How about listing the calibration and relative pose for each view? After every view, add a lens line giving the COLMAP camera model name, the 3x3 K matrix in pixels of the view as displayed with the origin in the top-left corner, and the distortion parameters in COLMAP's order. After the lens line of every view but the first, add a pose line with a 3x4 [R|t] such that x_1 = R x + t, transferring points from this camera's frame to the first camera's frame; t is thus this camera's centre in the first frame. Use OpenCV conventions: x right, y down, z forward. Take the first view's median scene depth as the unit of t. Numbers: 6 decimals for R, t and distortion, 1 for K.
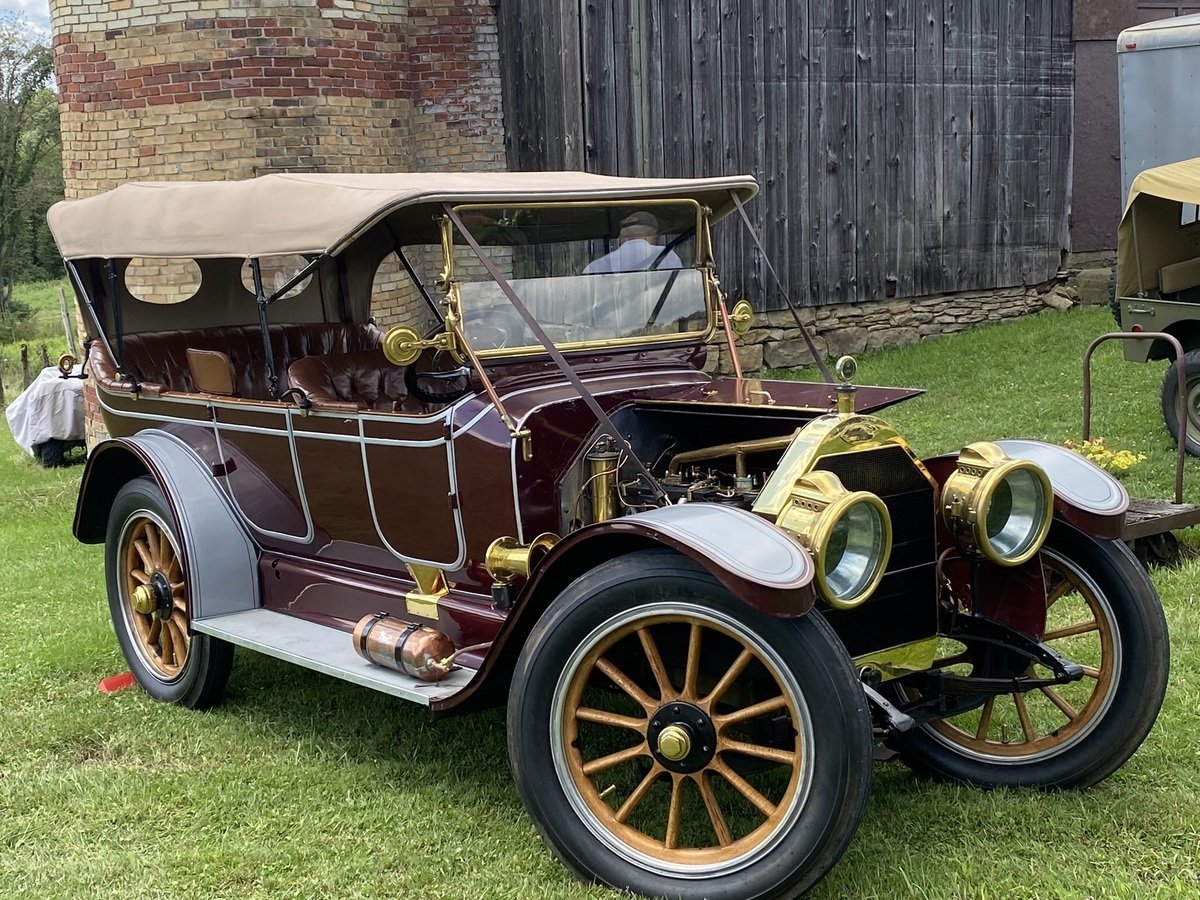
lens RADIAL K [[1662.3, 0, 599.5], [0, 1662.3, 451.3], [0, 0, 1]] dist [0.027791, 0.000000]
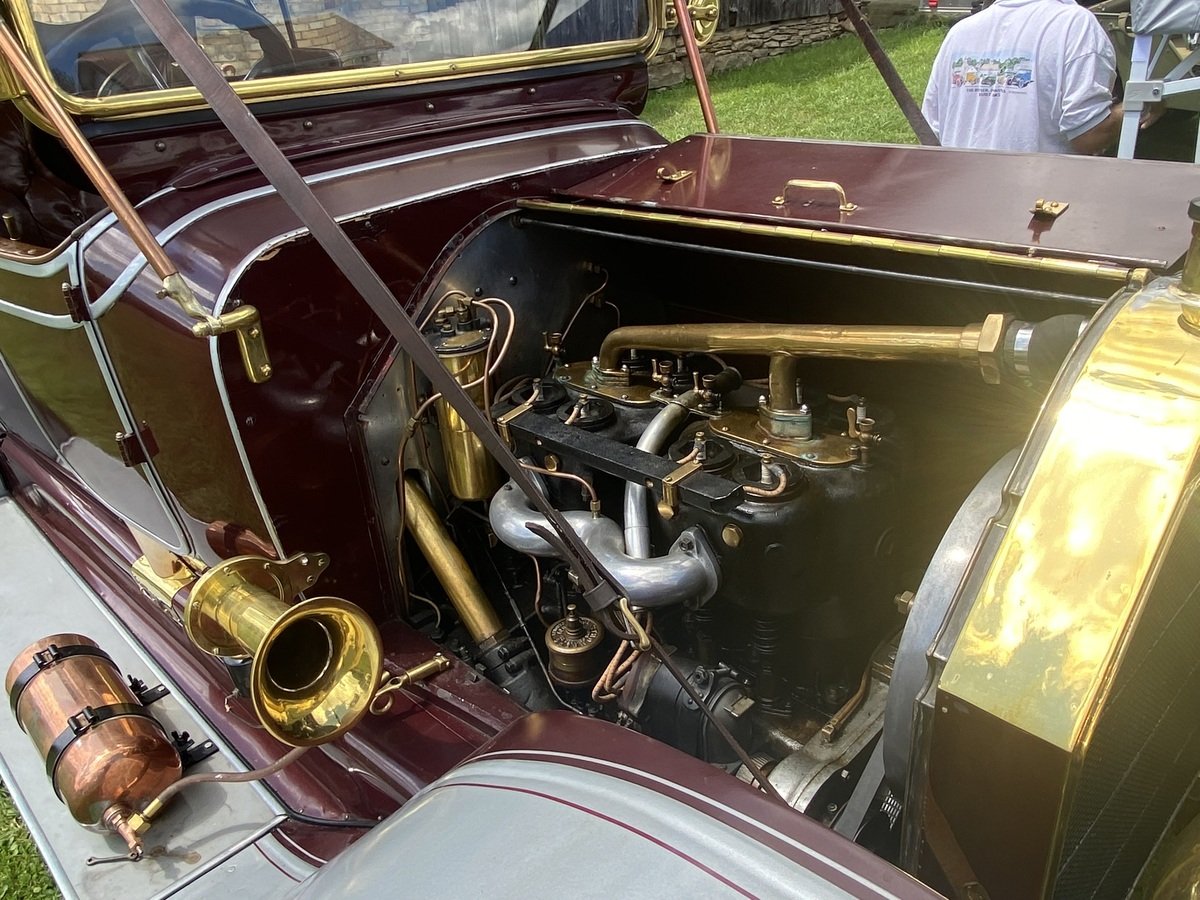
lens RADIAL K [[890.6, 0, 607.2], [0, 890.6, 446.1], [0, 0, 1]] dist [0.027377, -0.008230]
pose [[0.995144, -0.063239, 0.075426, 0.008182], [0.035319, 0.944687, 0.326067, -0.016289], [-0.091875, -0.321819, 0.942333, 0.262158]]
